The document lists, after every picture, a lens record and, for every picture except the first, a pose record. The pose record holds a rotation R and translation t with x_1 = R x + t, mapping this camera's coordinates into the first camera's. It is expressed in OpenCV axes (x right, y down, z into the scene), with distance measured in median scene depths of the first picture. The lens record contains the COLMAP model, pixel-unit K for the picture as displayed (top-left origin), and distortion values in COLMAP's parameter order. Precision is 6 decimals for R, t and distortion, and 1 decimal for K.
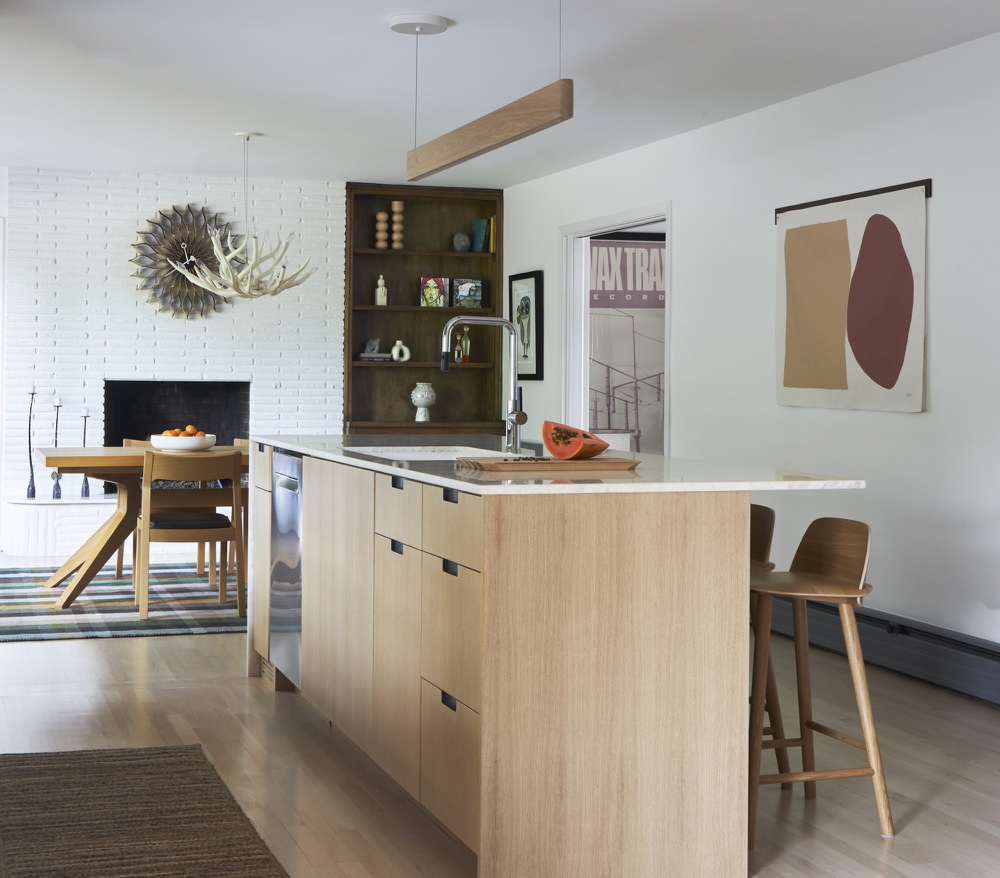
lens RADIAL K [[1700.1, 0, 500.0], [0, 1700.1, 437.6], [0, 0, 1]] dist [-0.102372, 0.000000]
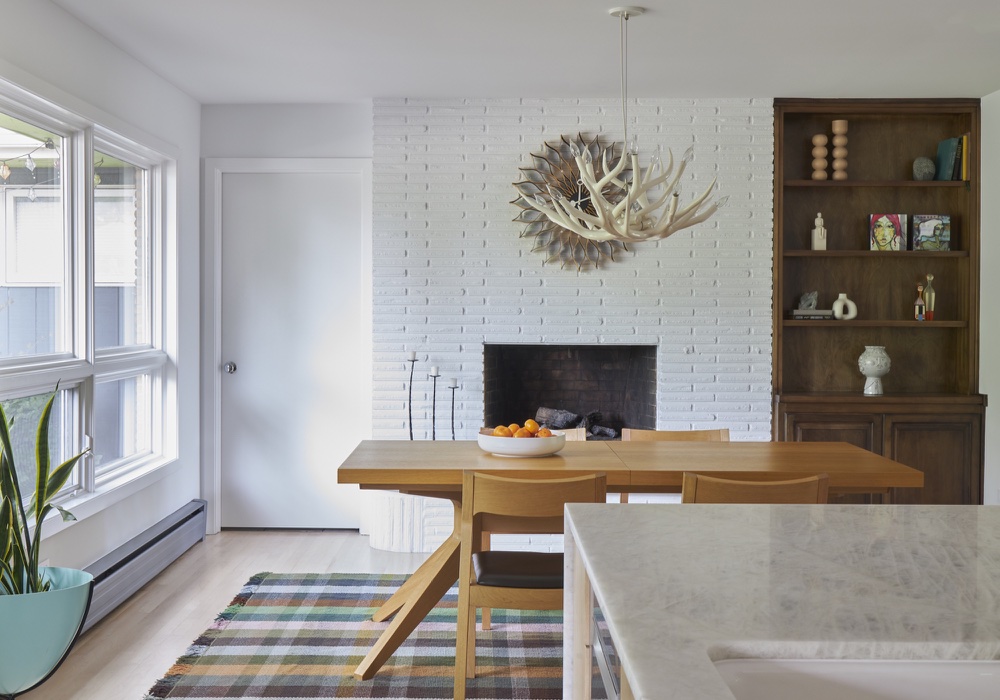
lens RADIAL K [[1231.0, 0, 488.0], [0, 1231.0, 314.1], [0, 0, 1]] dist [-0.015029, 0.000000]
pose [[0.946685, -0.004869, -0.322124, -0.031599], [-0.005093, 0.999535, -0.030076, -0.029772], [0.322120, 0.030113, 0.946220, 0.404668]]
